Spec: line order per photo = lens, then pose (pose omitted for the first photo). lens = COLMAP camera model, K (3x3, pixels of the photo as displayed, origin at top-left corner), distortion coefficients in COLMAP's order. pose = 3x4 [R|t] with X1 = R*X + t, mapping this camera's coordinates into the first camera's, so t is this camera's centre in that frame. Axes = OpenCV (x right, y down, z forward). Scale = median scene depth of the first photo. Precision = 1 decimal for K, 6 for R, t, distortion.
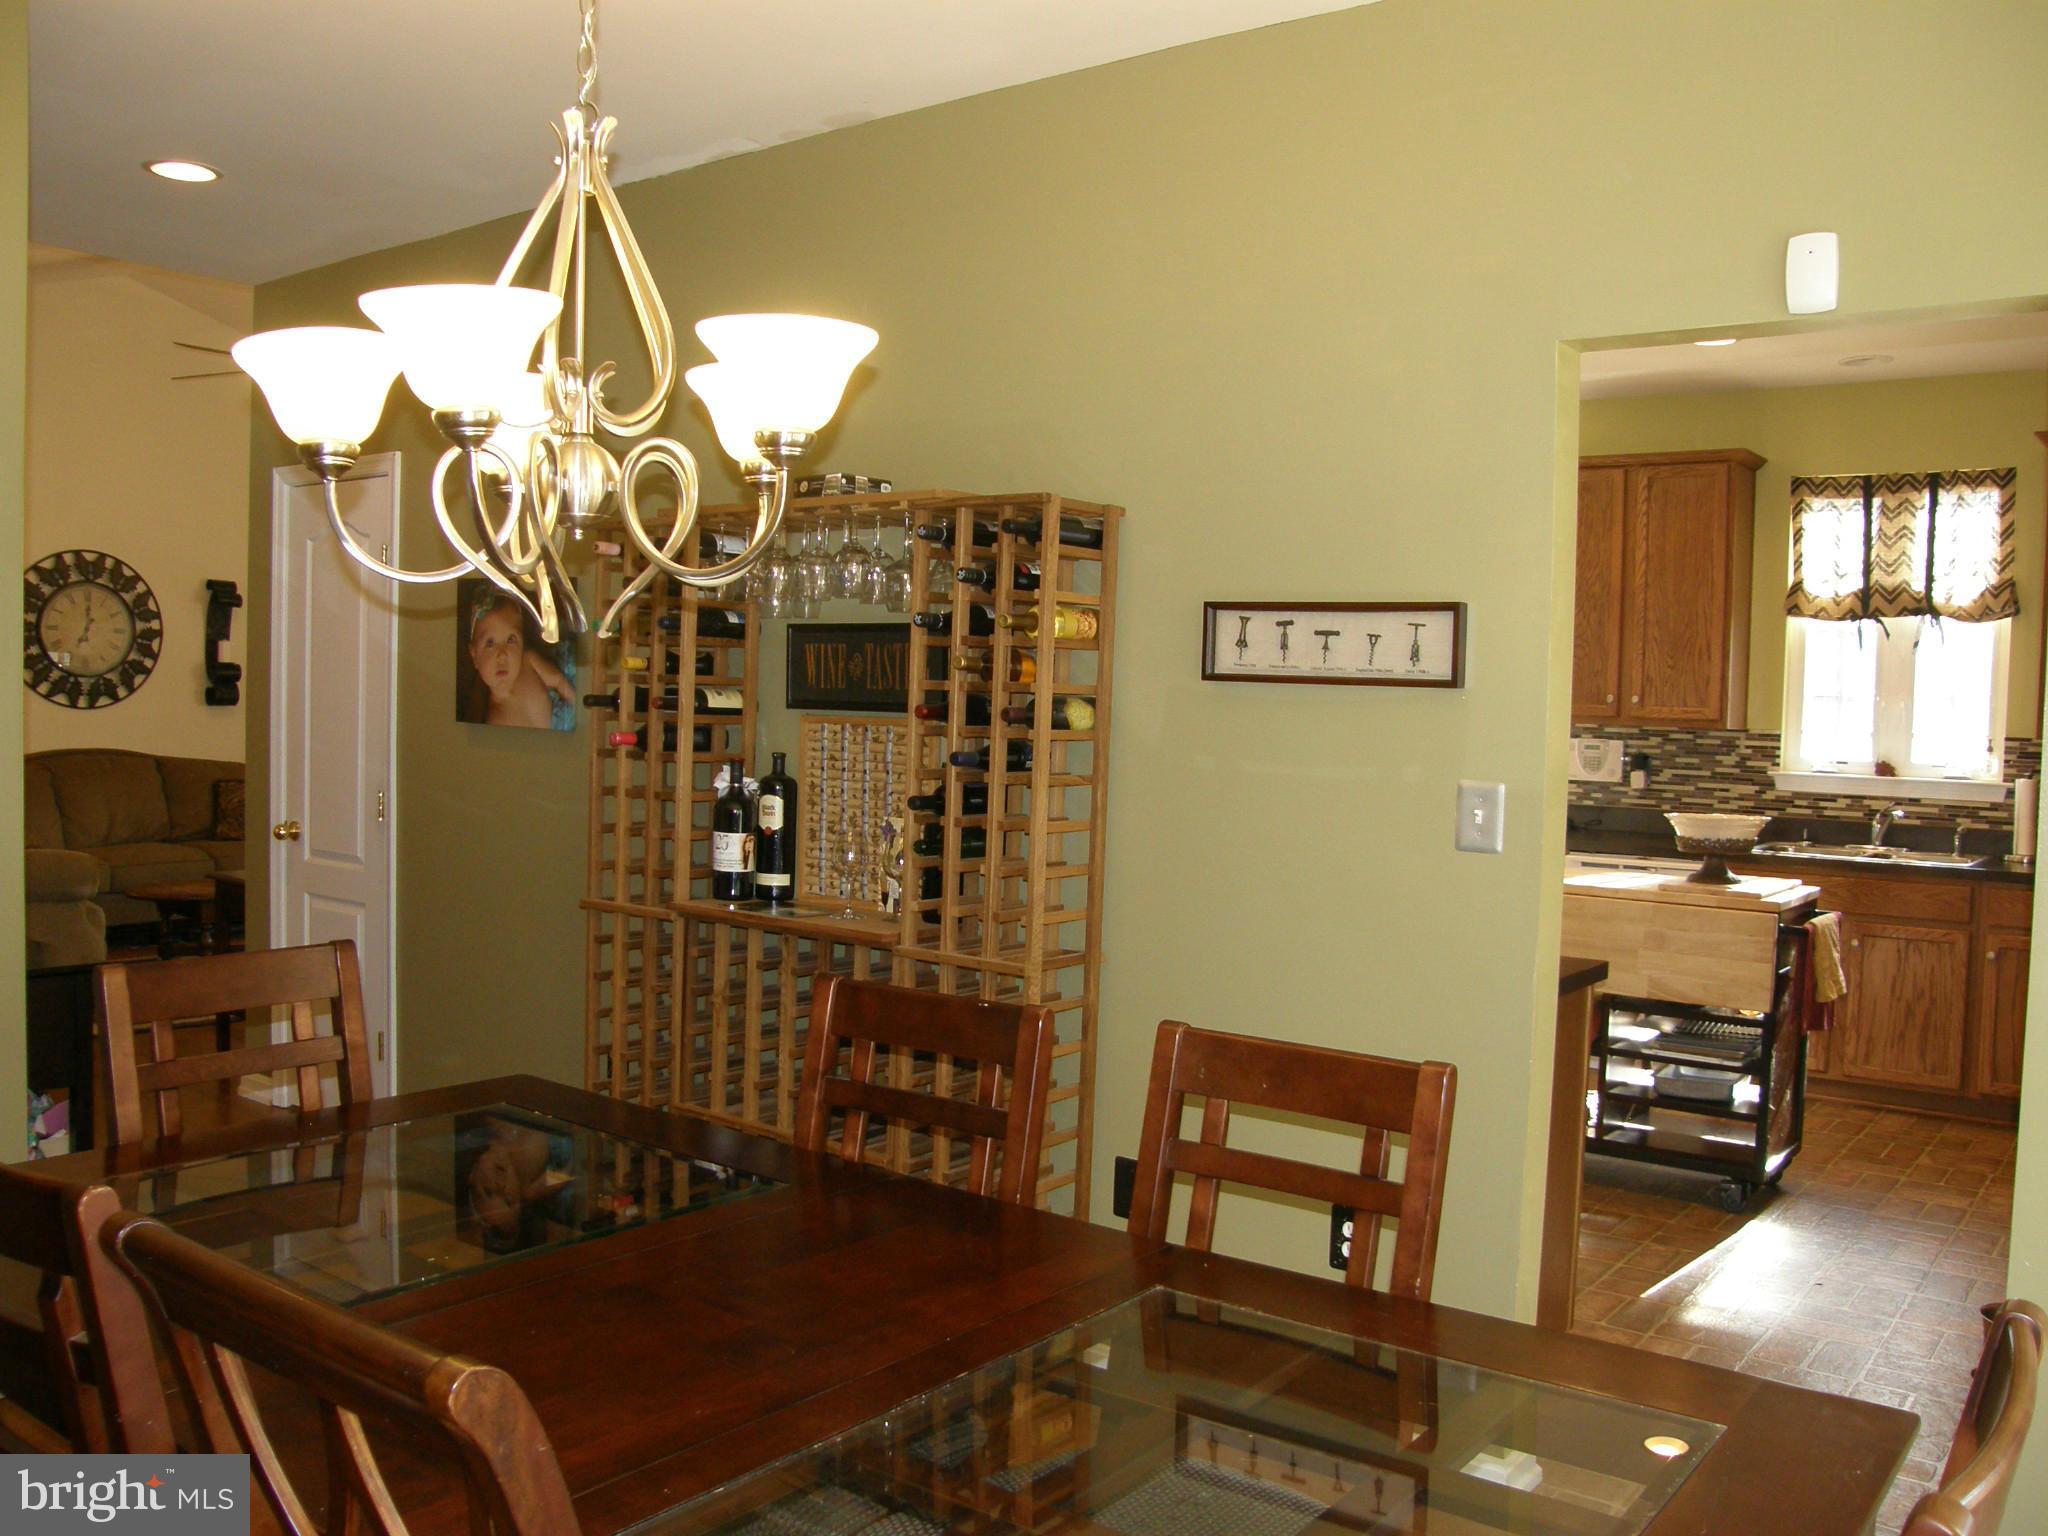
lens RADIAL K [[1740.3, 0, 1029.5], [0, 1740.3, 775.6], [0, 0, 1]] dist [-0.163318, 0.131515]
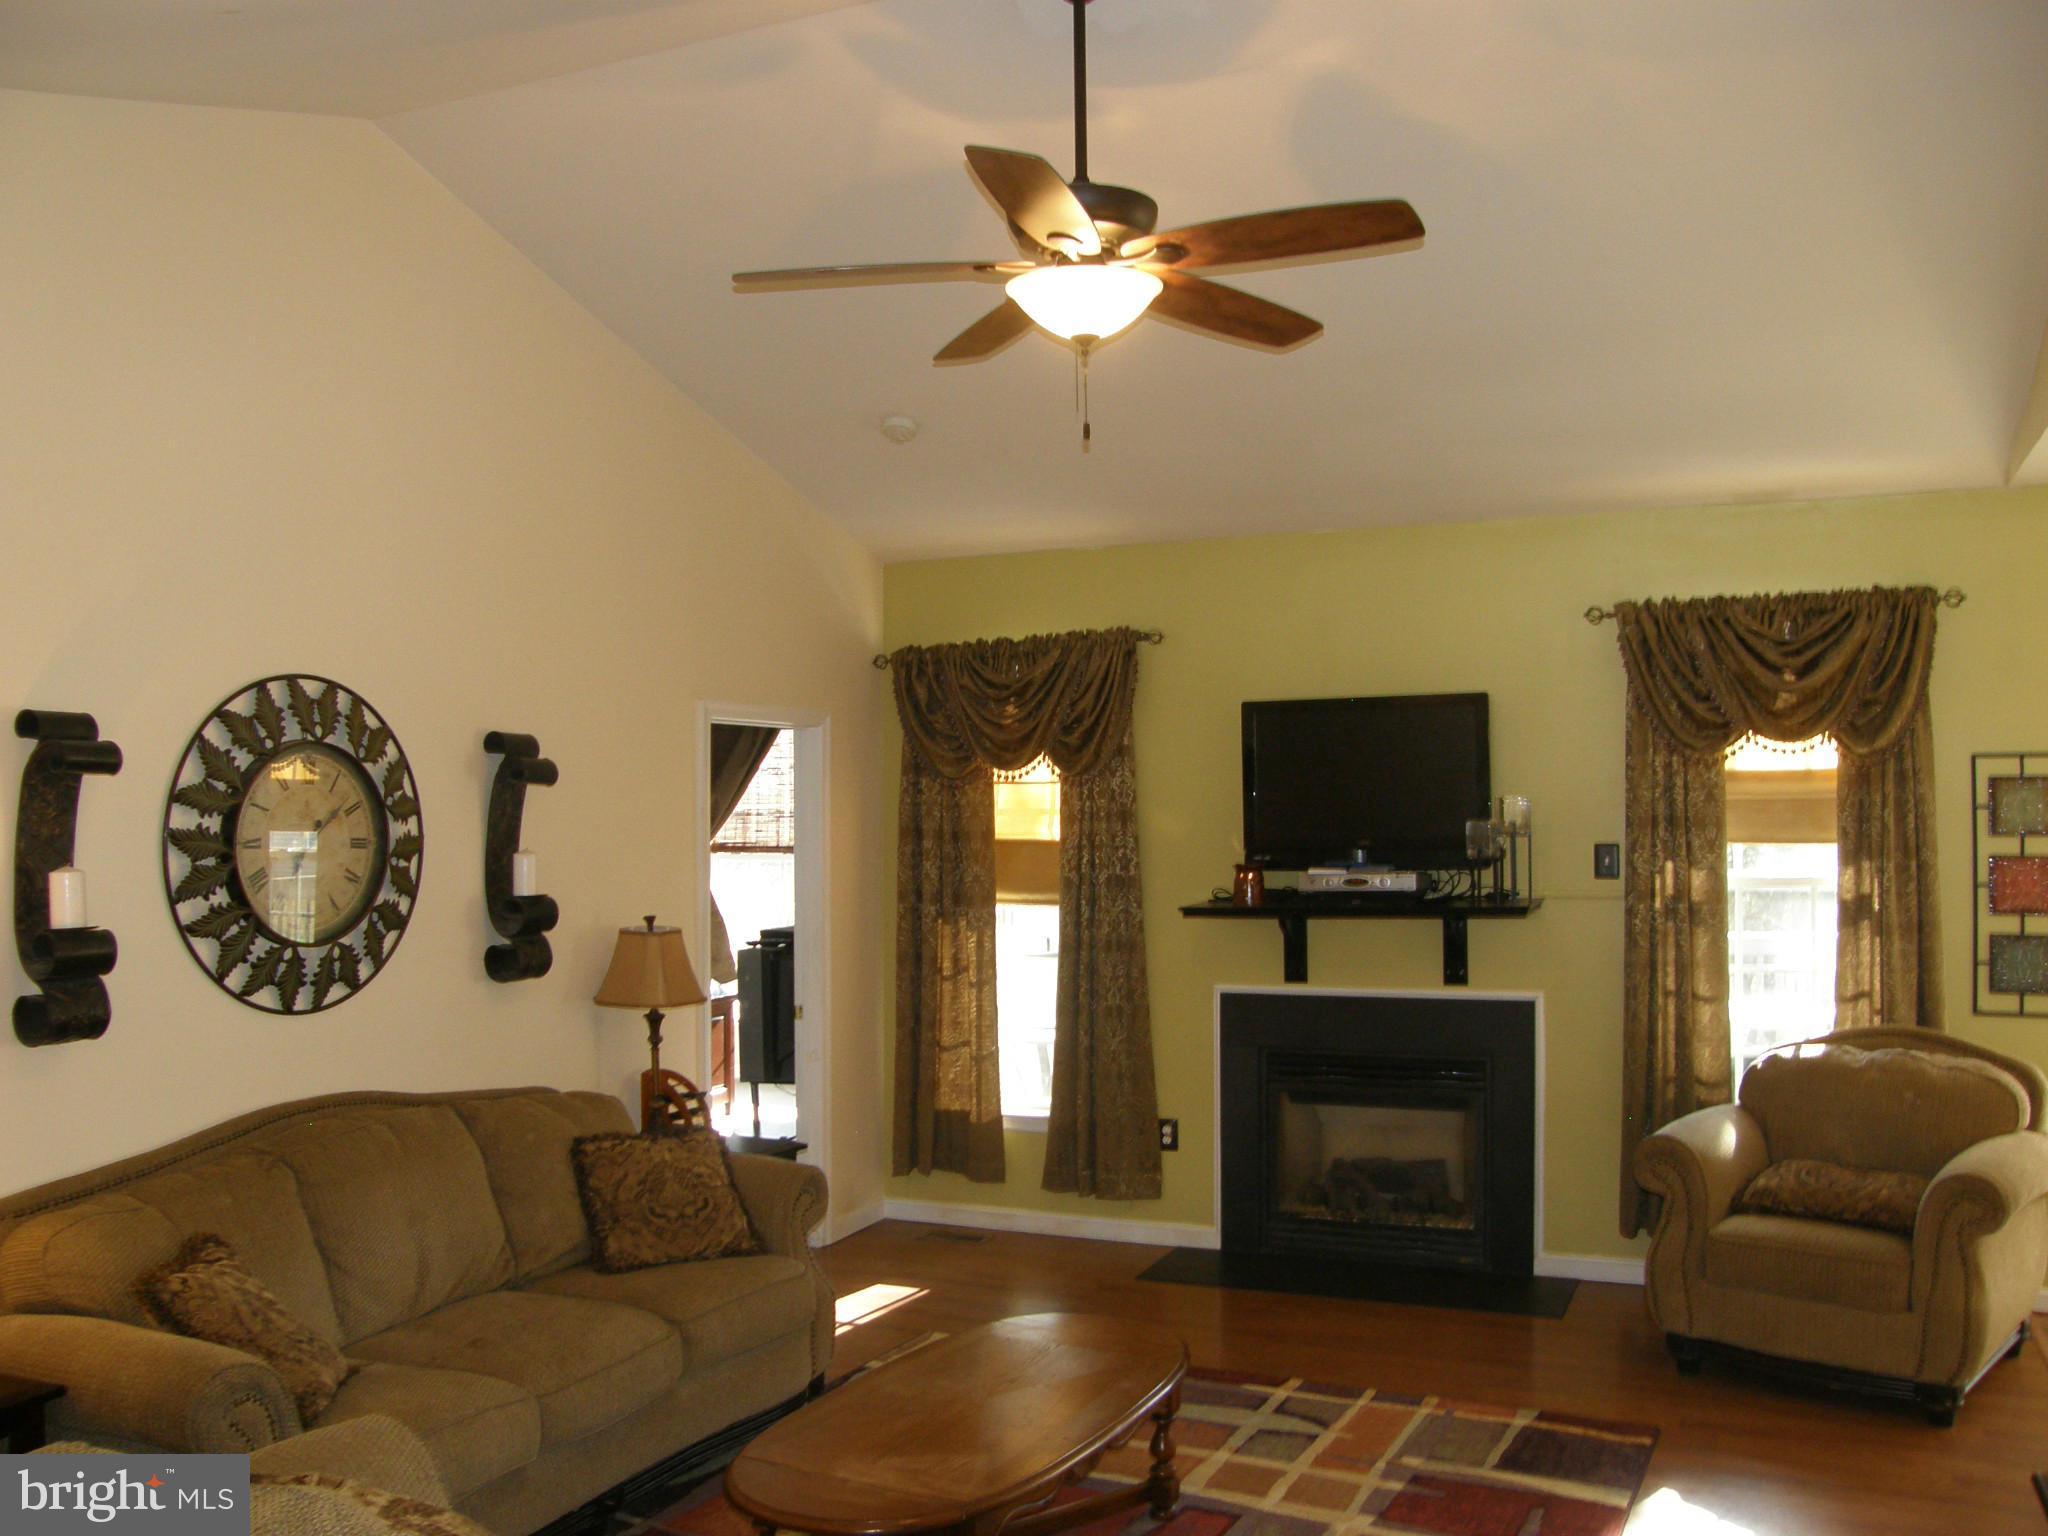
lens RADIAL K [[1740.3, 0, 1029.5], [0, 1740.3, 775.6], [0, 0, 1]] dist [-0.163318, 0.131515]
pose [[0.970040, -0.032445, 0.240770, -0.658523], [0.049720, 0.996579, -0.066023, -0.088803], [-0.237804, 0.076016, 0.968334, 0.672053]]
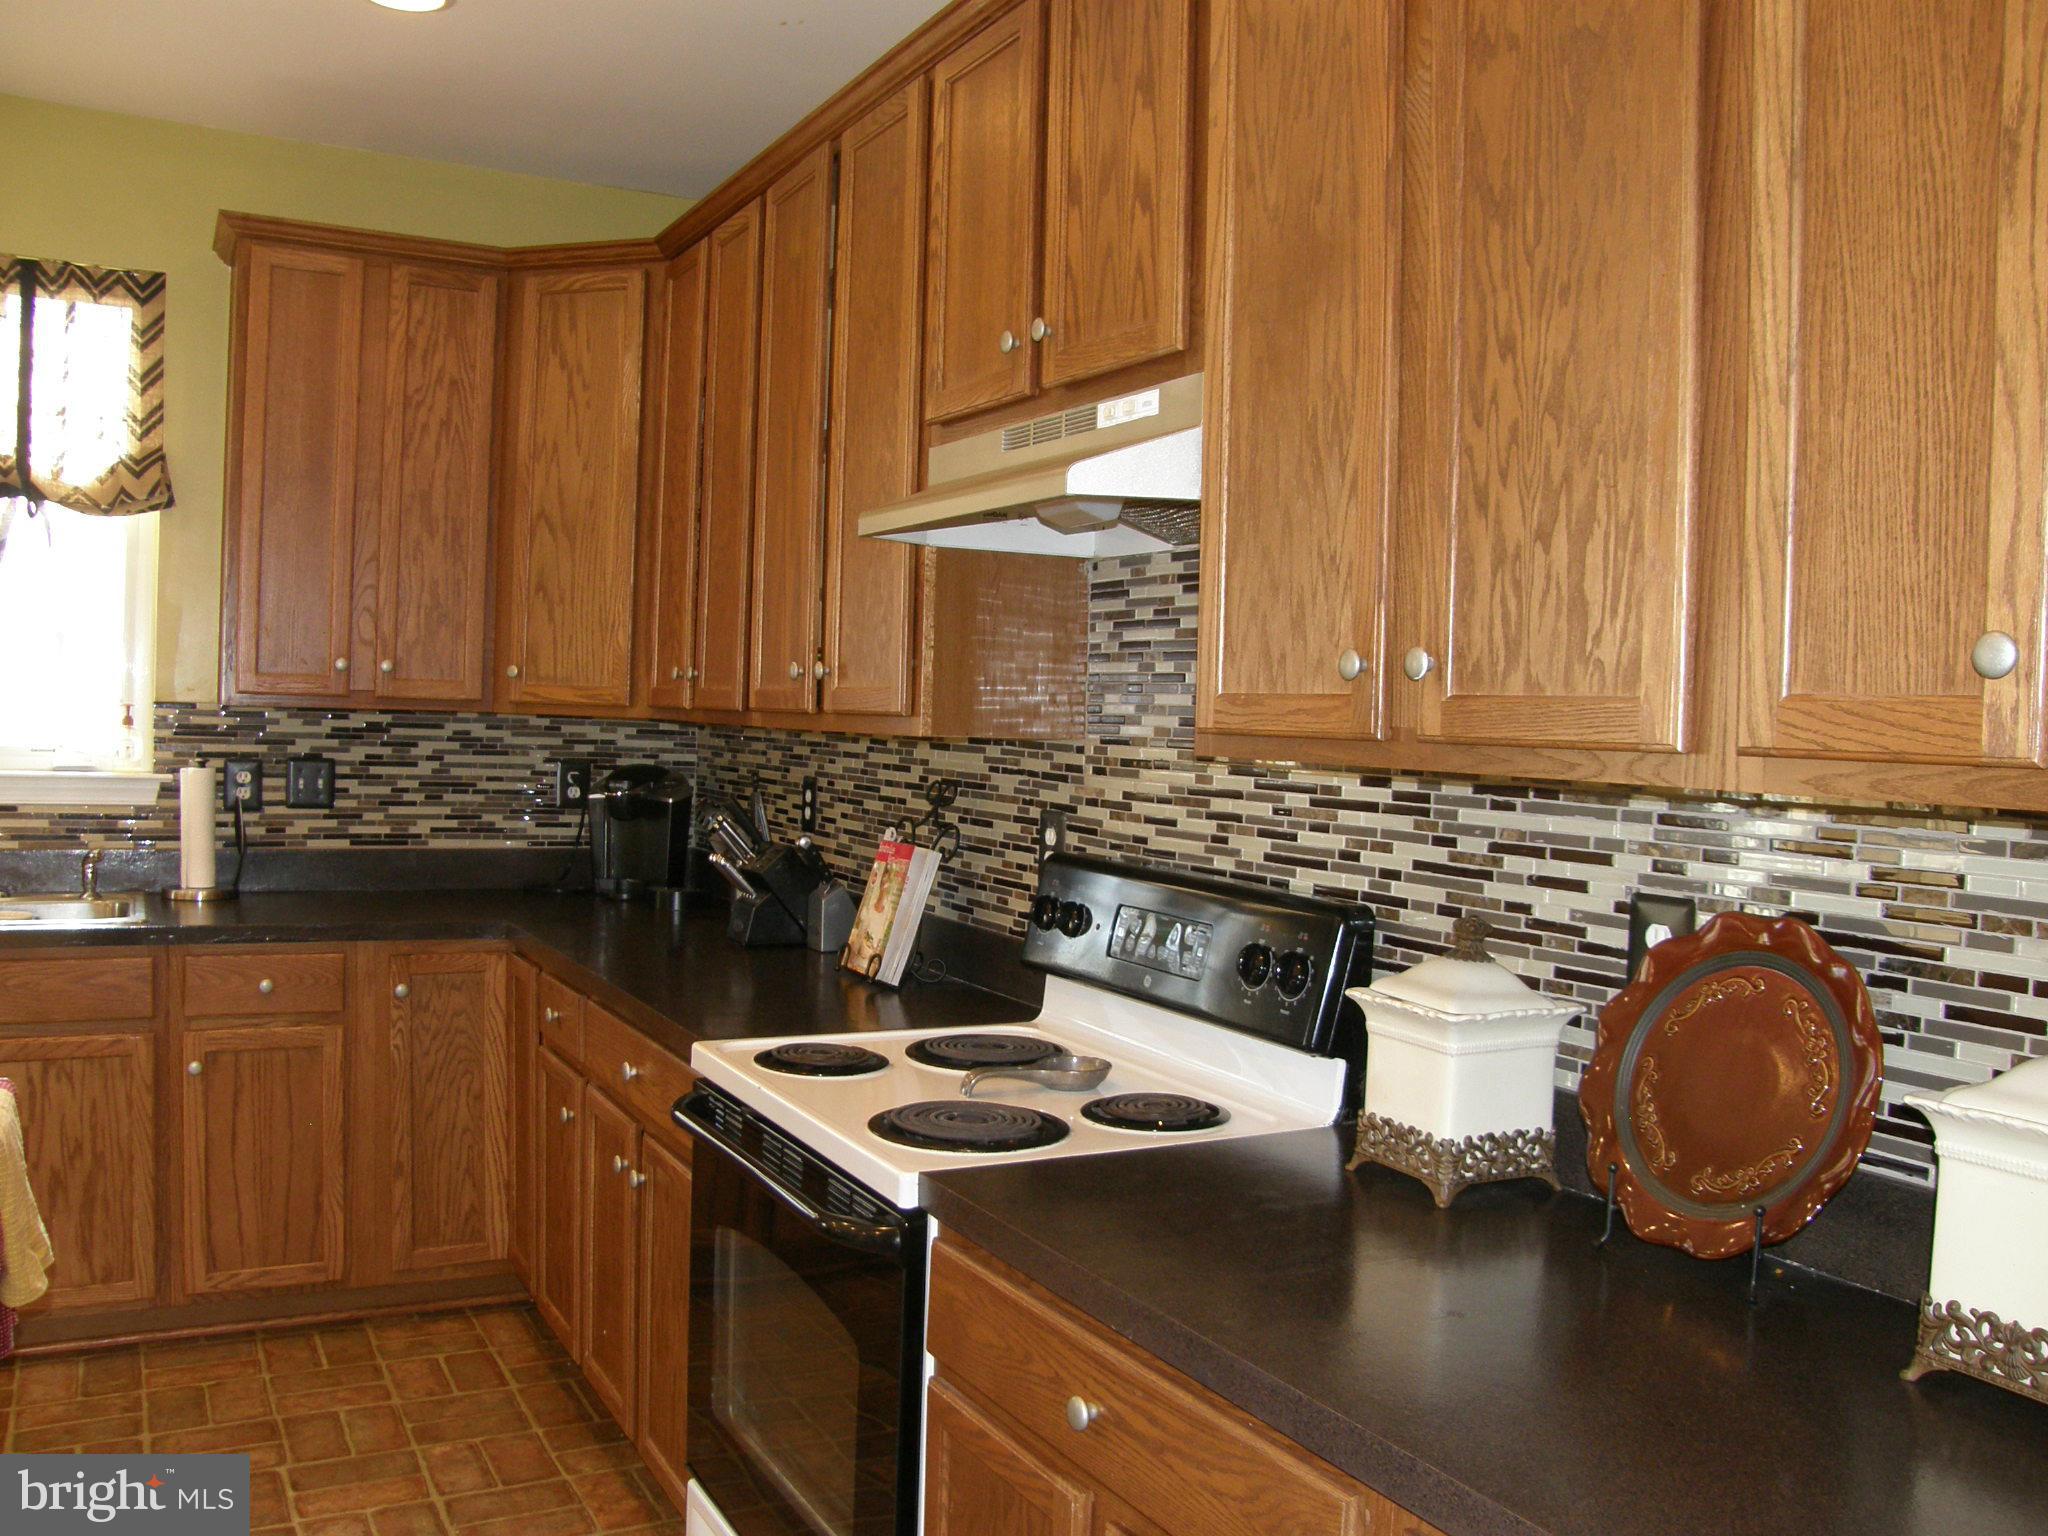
lens RADIAL K [[1740.3, 0, 1029.5], [0, 1740.3, 775.6], [0, 0, 1]] dist [-0.163318, 0.131515]
pose [[0.409897, -0.041422, 0.911191, 0.136149], [0.020613, 0.999134, 0.036148, -0.010564], [-0.911899, 0.003965, 0.410396, 0.420233]]
